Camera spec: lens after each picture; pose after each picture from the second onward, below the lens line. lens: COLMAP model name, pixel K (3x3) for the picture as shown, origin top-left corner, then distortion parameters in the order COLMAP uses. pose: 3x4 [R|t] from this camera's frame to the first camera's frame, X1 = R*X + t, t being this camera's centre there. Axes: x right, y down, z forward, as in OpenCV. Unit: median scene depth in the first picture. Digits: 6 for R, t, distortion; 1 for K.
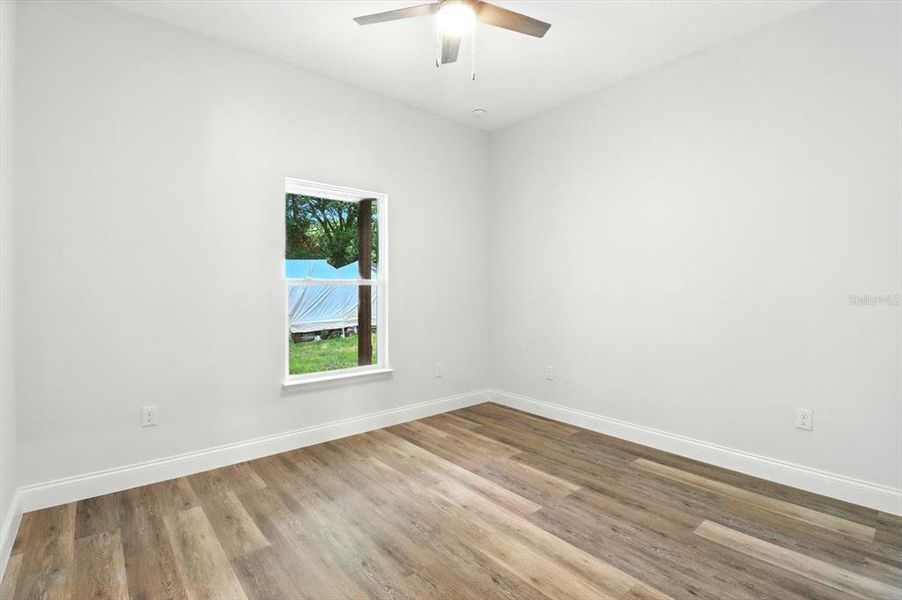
lens RADIAL K [[426.2, 0, 451.8], [0, 426.2, 289.3], [0, 0, 1]] dist [-0.009143, -0.000289]
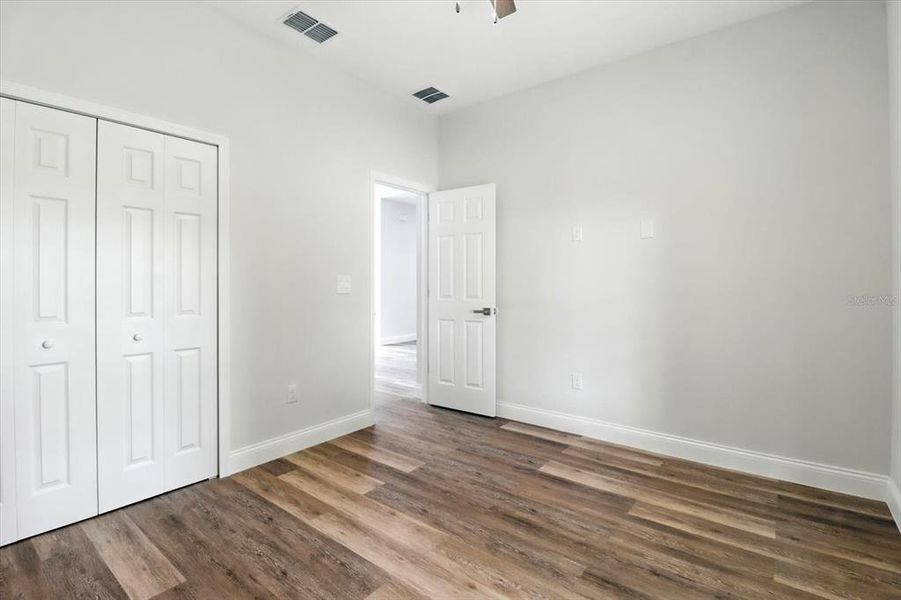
lens RADIAL K [[425.7, 0, 451.3], [0, 425.7, 289.3], [0, 0, 1]] dist [-0.009143, -0.000289]
pose [[-0.979803, 0.001837, -0.199957, 0.241352], [-0.001573, 0.999856, 0.016896, 0.000521], [0.199959, 0.016870, -0.979659, 1.962942]]
